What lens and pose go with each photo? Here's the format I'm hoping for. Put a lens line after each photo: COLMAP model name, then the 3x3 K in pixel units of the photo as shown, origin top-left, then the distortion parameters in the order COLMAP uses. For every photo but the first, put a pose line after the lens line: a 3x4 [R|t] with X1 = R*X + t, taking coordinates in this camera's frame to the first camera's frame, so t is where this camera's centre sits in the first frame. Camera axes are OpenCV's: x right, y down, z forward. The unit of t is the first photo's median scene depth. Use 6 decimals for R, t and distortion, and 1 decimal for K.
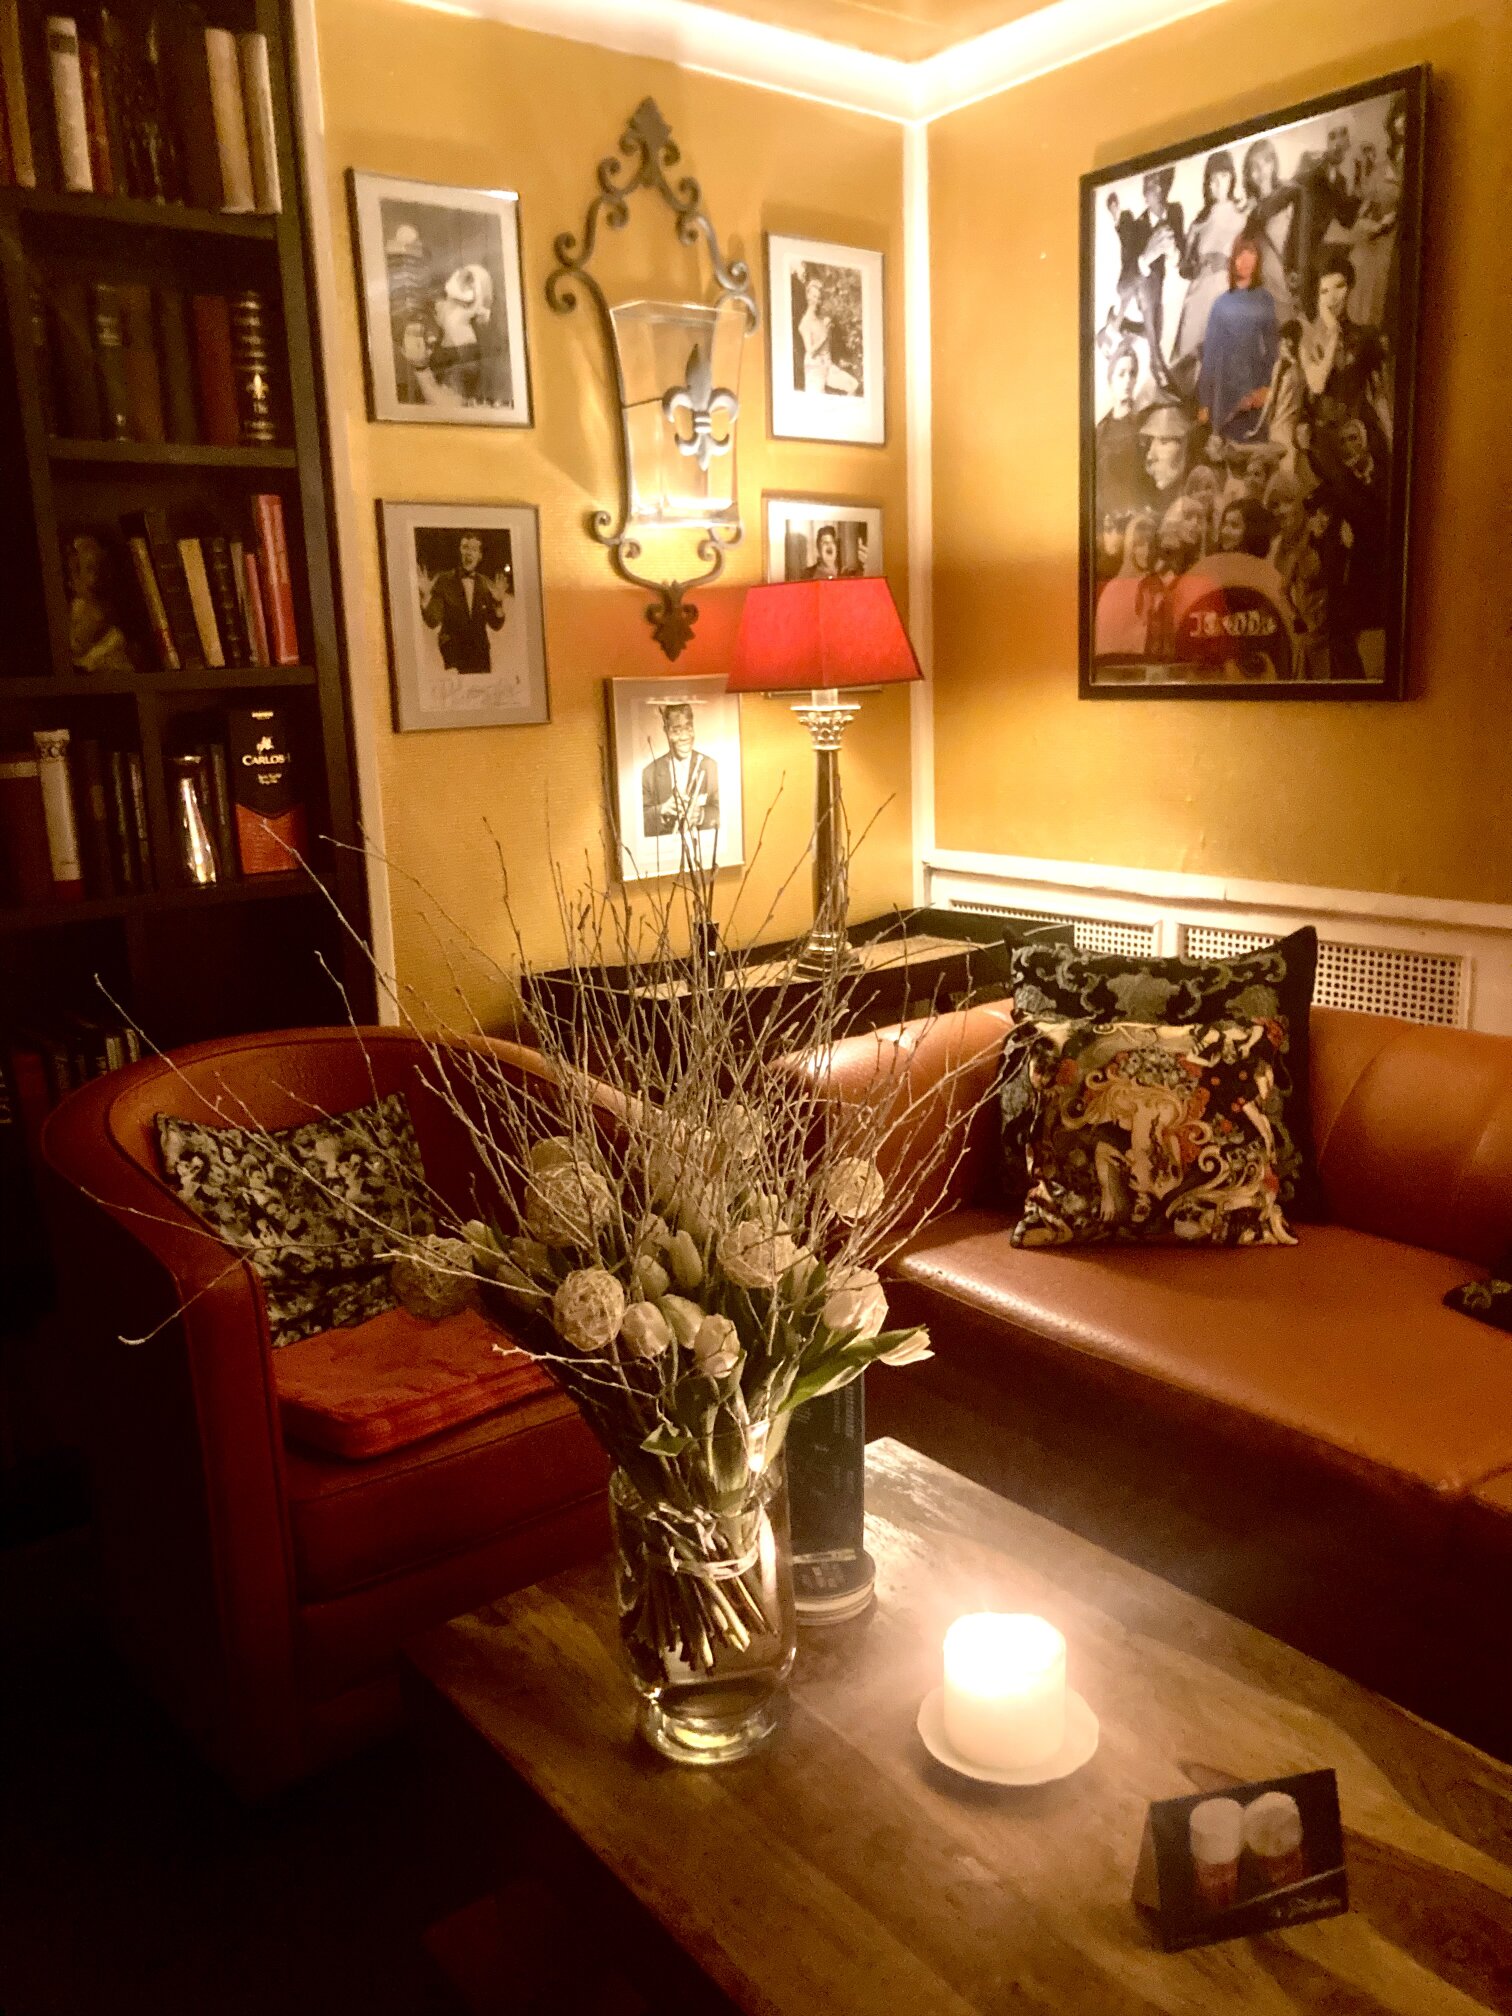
lens RADIAL K [[1598.7, 0, 767.7], [0, 1598.7, 1006.2], [0, 0, 1]] dist [0.038682, 0.000815]
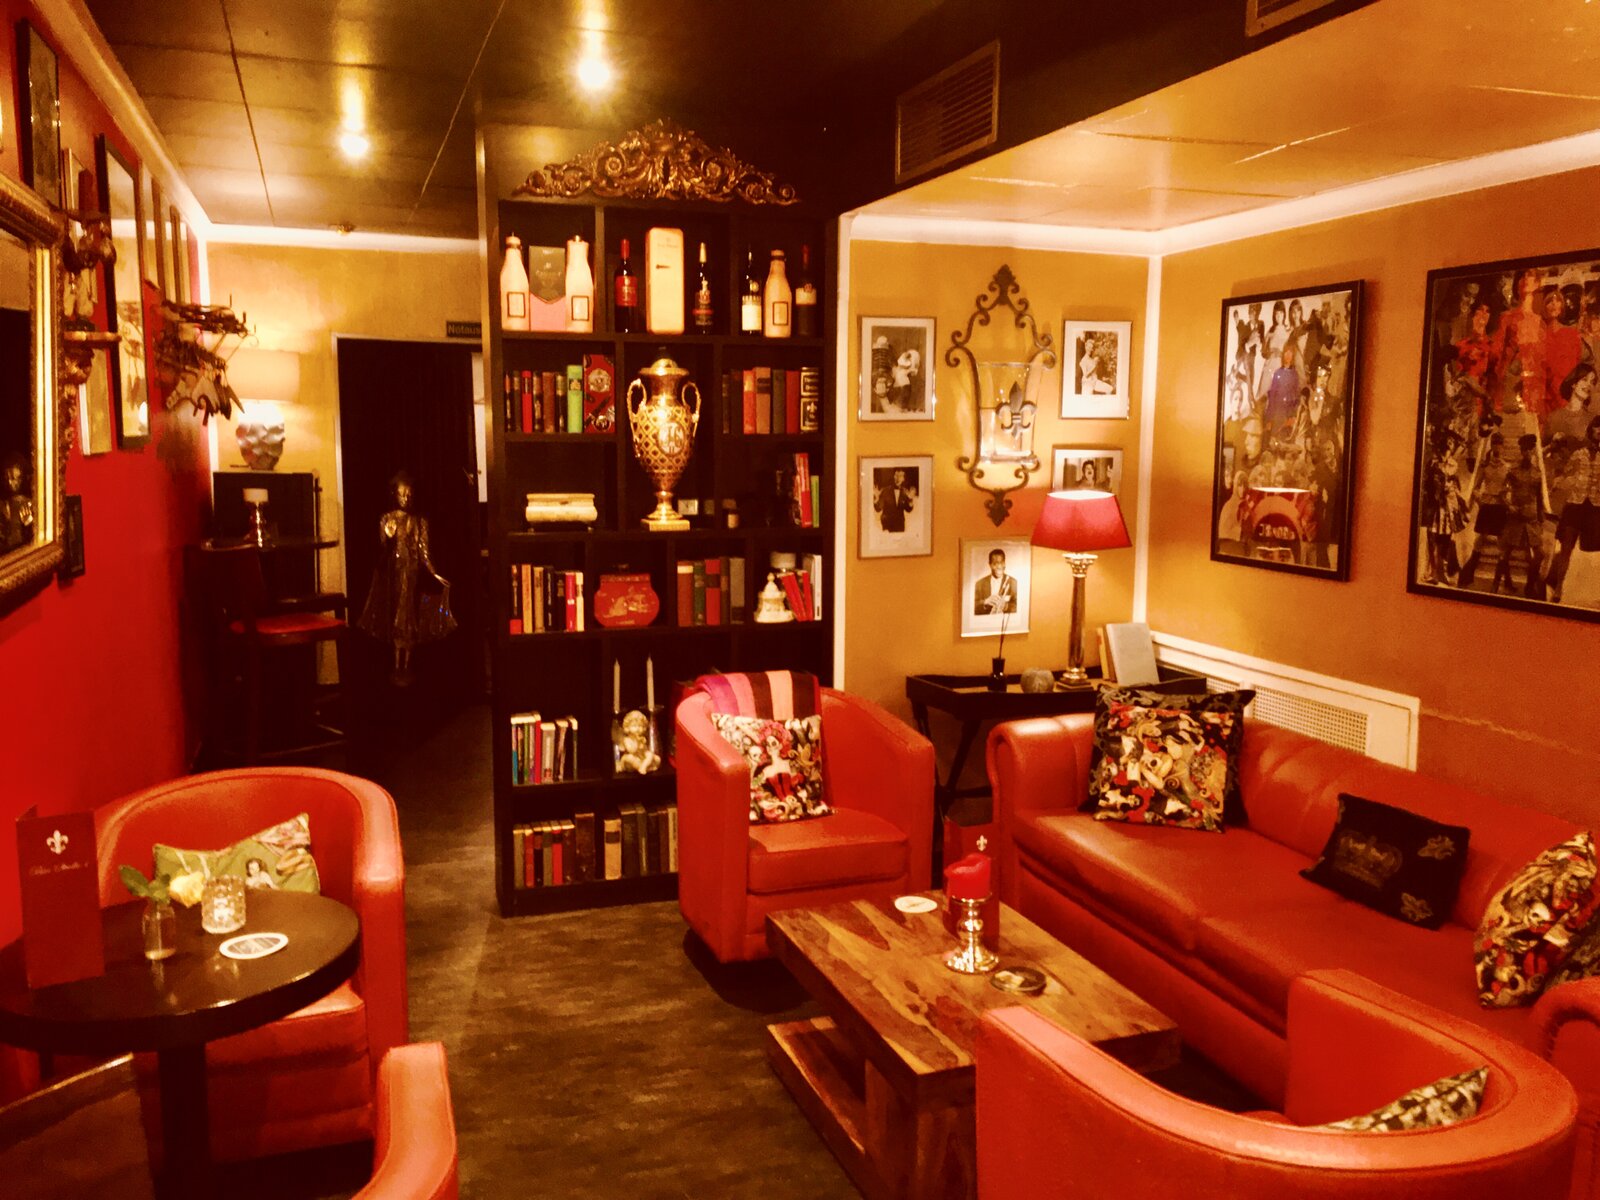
lens RADIAL K [[1268.8, 0, 797.4], [0, 1268.8, 593.8], [0, 0, 1]] dist [0.038682, 0.000815]
pose [[0.945678, 0.071339, -0.317182, 0.227292], [-0.098294, 0.992707, -0.069789, 0.000044], [0.309891, 0.097175, 0.945793, -0.603489]]
